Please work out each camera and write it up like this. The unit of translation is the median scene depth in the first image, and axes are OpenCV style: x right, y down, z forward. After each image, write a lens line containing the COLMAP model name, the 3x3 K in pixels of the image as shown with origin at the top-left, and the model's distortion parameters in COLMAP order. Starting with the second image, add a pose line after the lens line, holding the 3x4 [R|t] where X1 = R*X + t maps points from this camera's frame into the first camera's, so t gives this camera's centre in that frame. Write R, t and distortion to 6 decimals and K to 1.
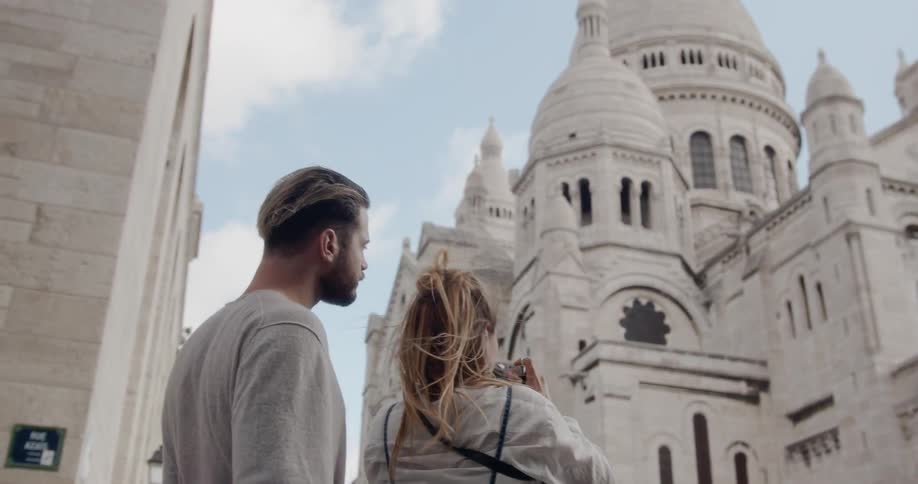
lens RADIAL K [[931.4, 0, 459.0], [0, 931.4, 242.0], [0, 0, 1]] dist [-0.101906, 0.152611]
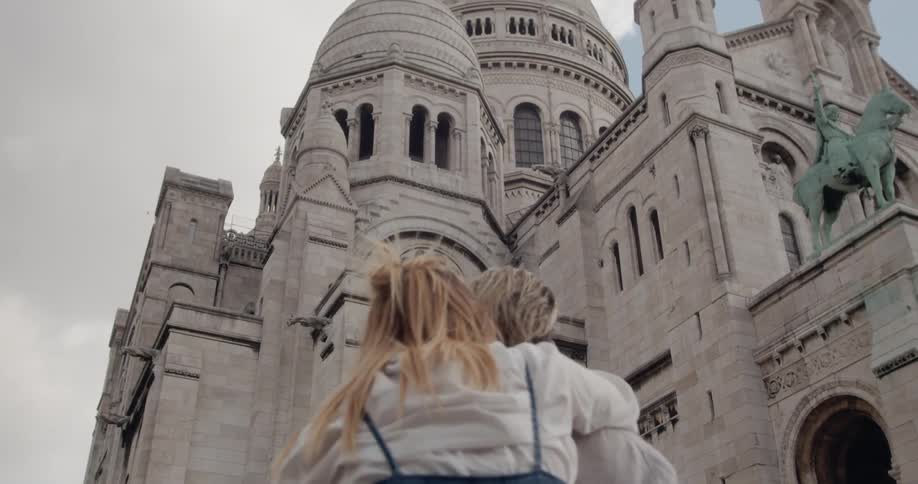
lens RADIAL K [[931.4, 0, 459.0], [0, 931.4, 242.0], [0, 0, 1]] dist [-0.101906, 0.152611]
pose [[0.987324, 0.054075, 0.149219, 0.105998], [-0.039630, 0.994384, -0.098132, 0.124648], [-0.153688, 0.090975, 0.983923, 0.245212]]
